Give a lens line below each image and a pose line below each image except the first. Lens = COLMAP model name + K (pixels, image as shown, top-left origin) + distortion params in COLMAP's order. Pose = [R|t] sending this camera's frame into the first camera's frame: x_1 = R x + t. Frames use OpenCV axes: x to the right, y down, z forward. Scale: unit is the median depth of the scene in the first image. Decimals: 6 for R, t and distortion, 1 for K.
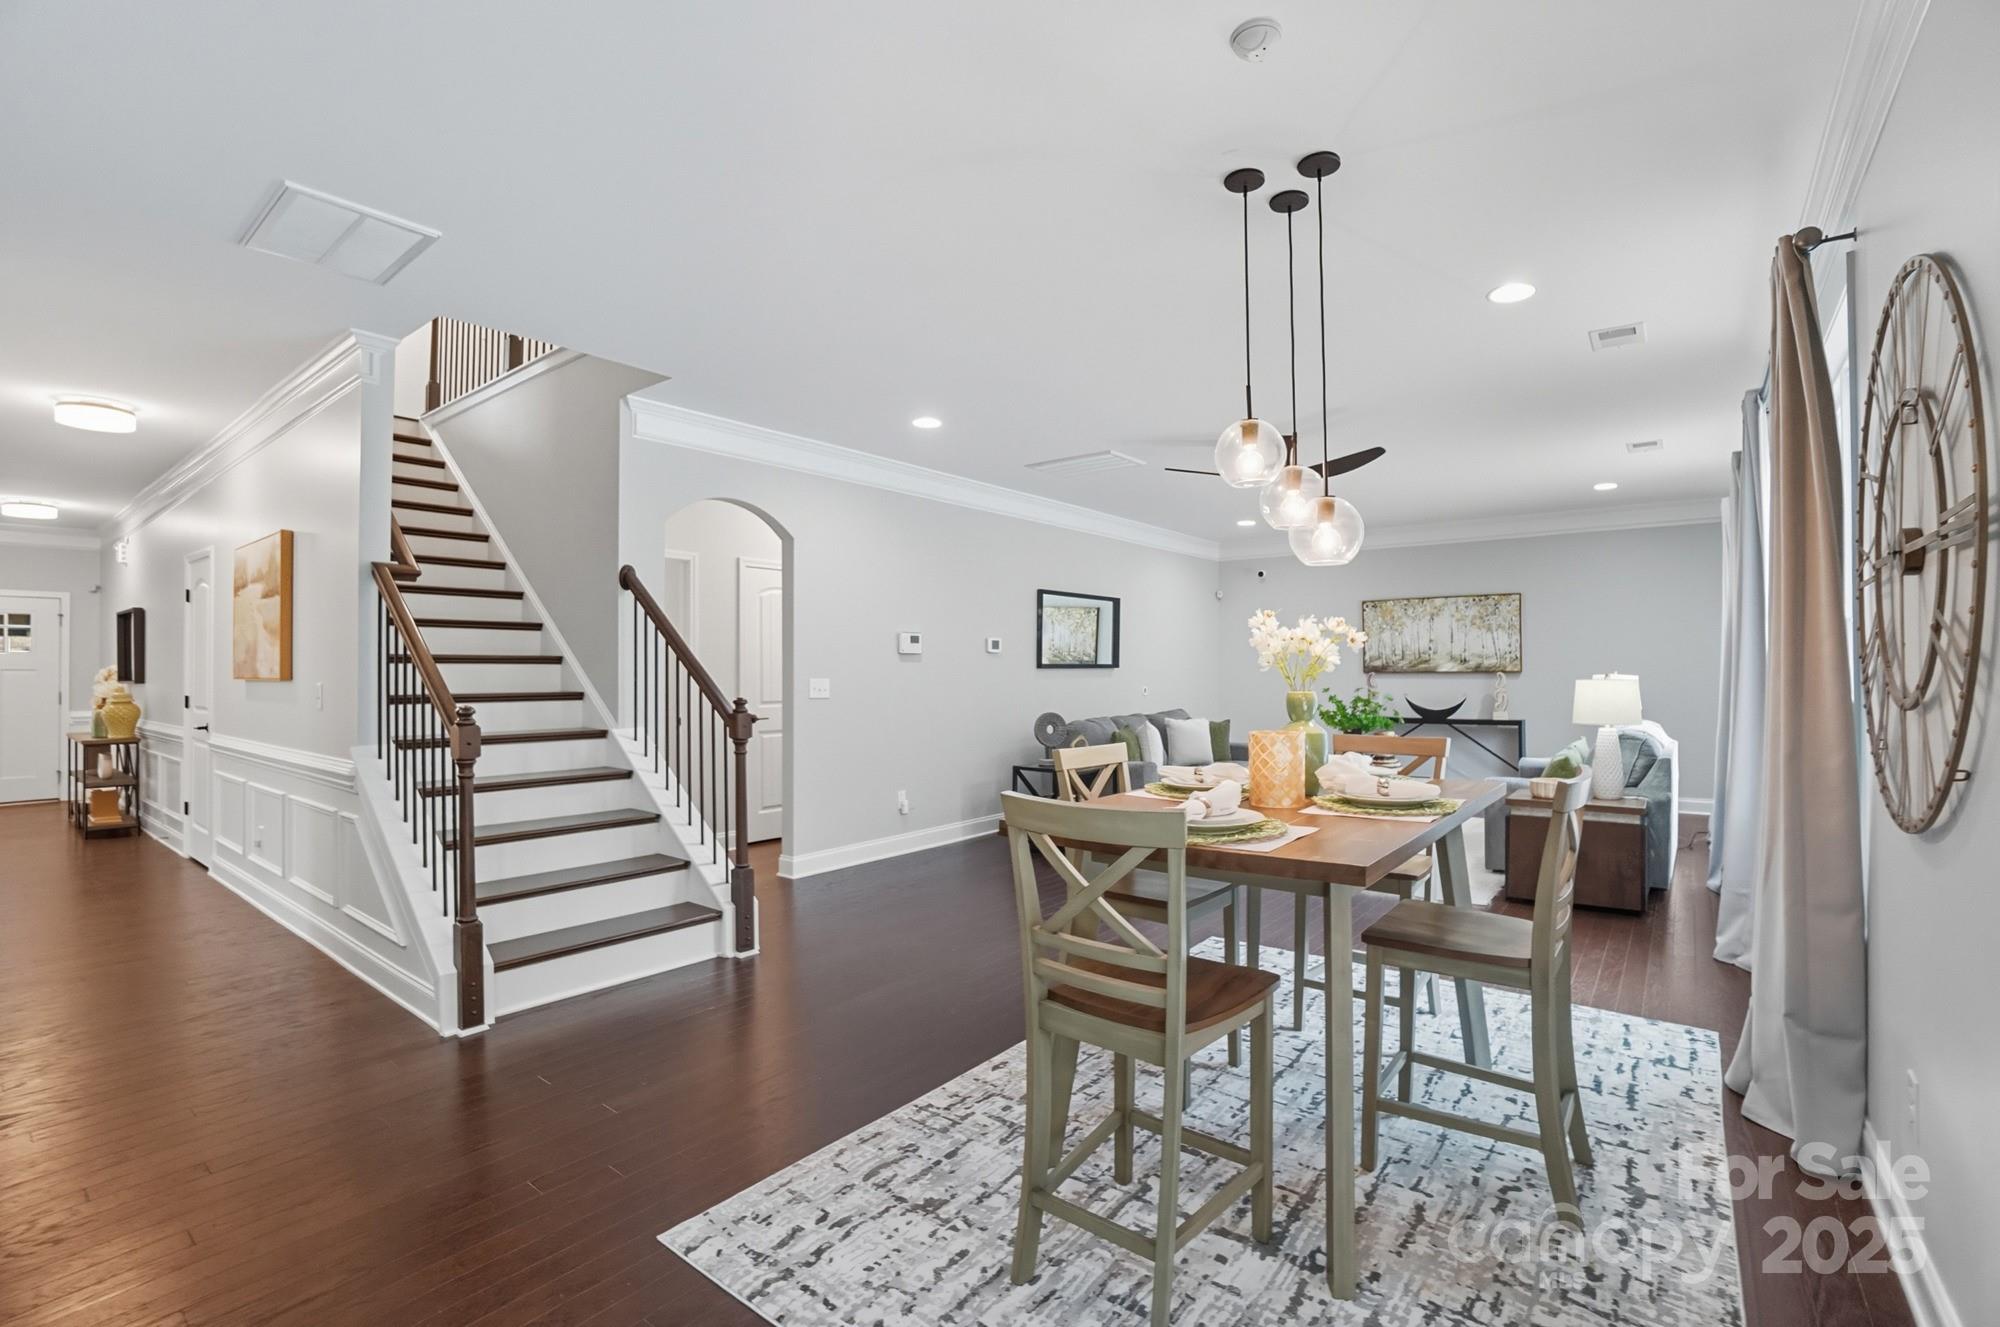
lens RADIAL K [[892.3, 0, 1003.2], [0, 892.3, 653.7], [0, 0, 1]] dist [-0.063583, 0.020738]
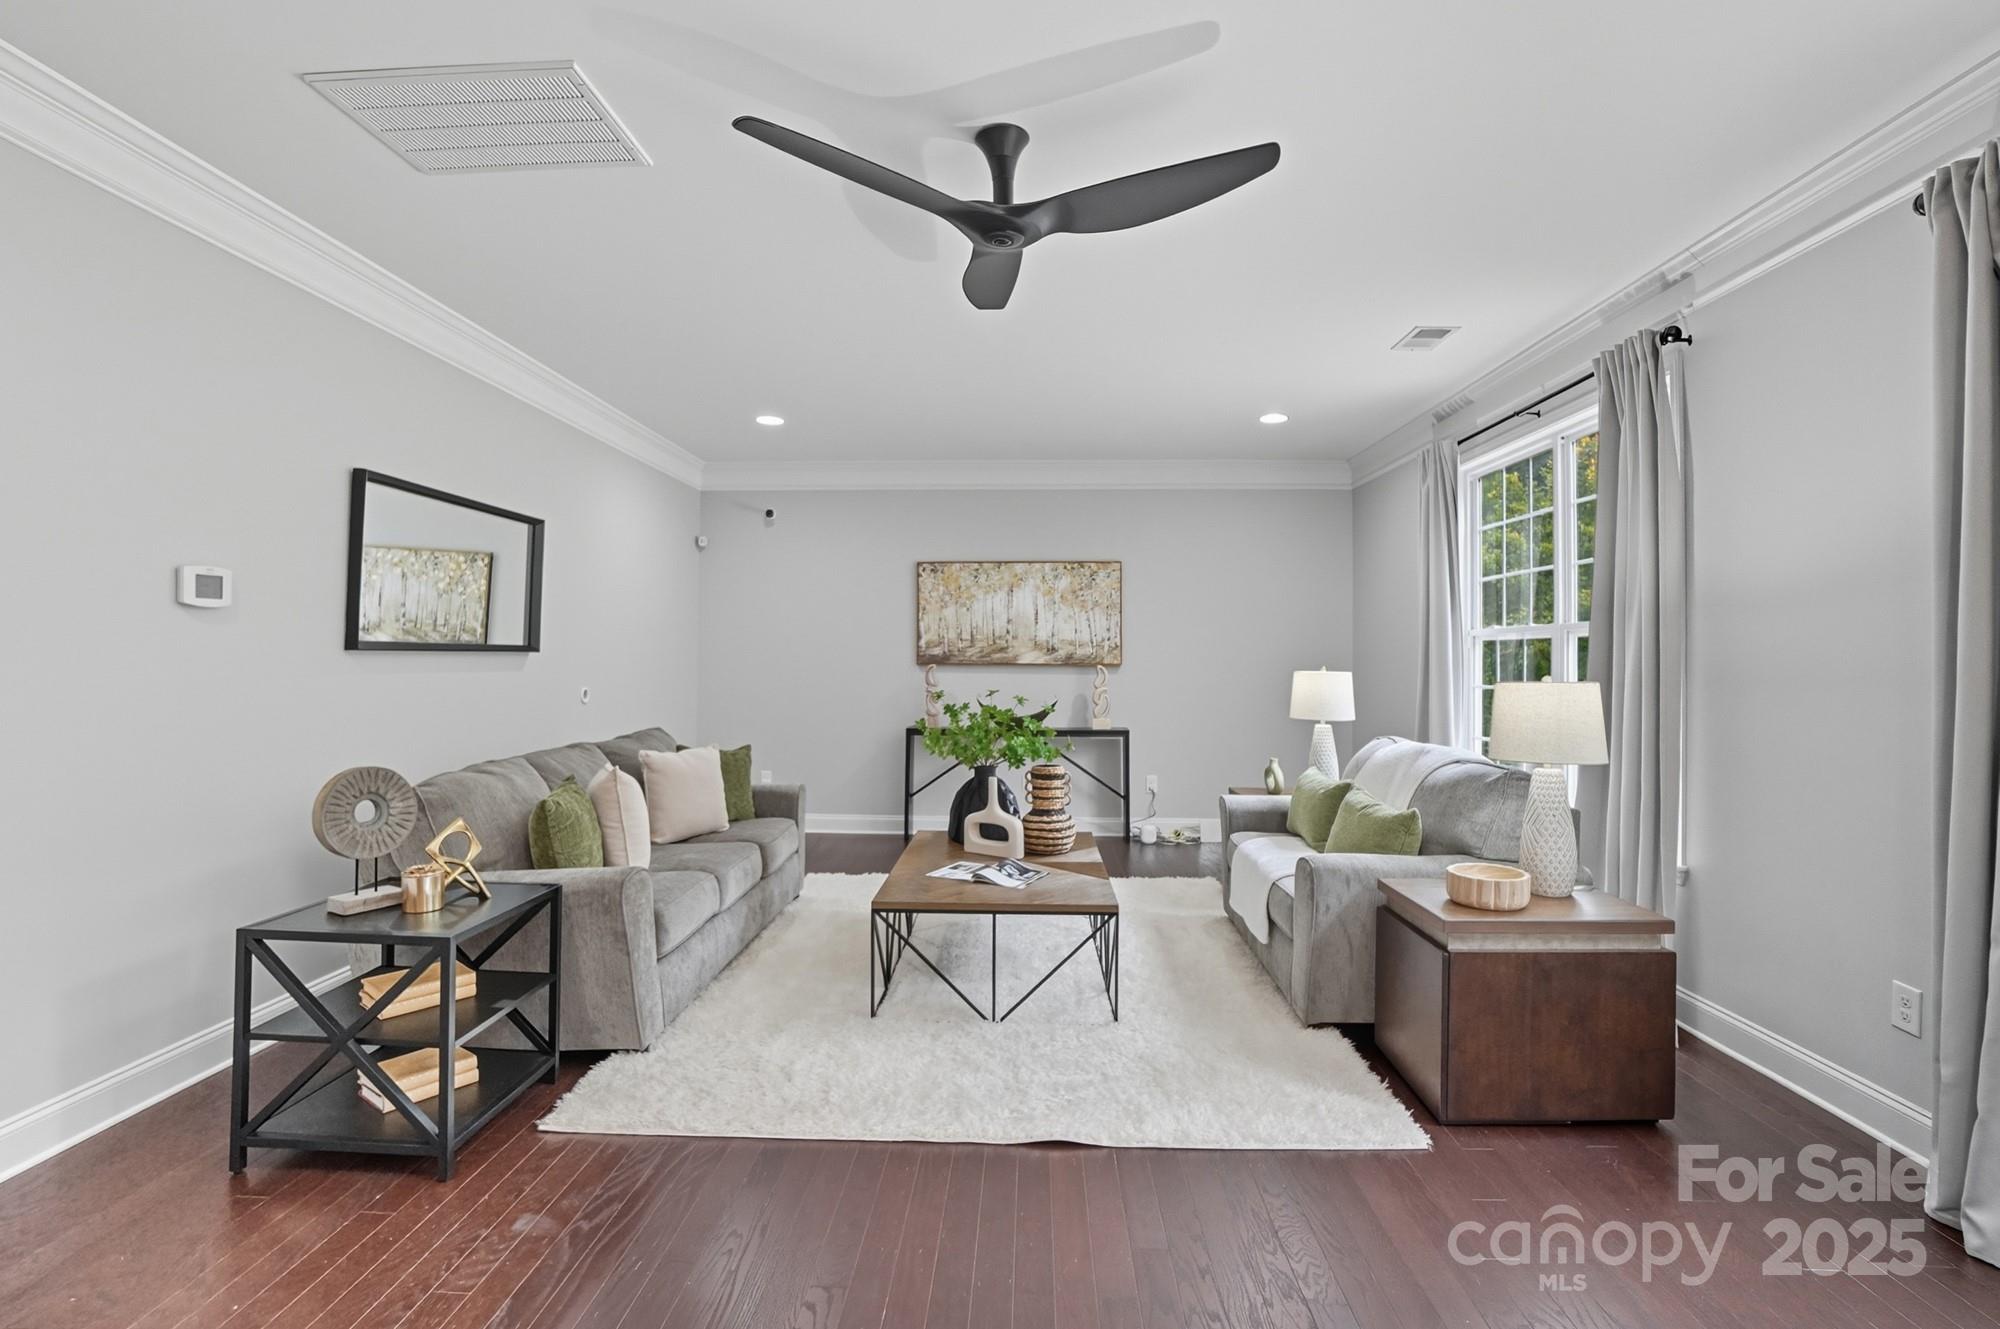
lens RADIAL K [[920.9, 0, 992.4], [0, 920.9, 652.1], [0, 0, 1]] dist [-0.064653, 0.022220]
pose [[0.812233, 0.013602, 0.583175, 0.052355], [-0.019940, 0.999791, 0.004452, 0.012113], [-0.582993, -0.015245, 0.812334, 0.611115]]
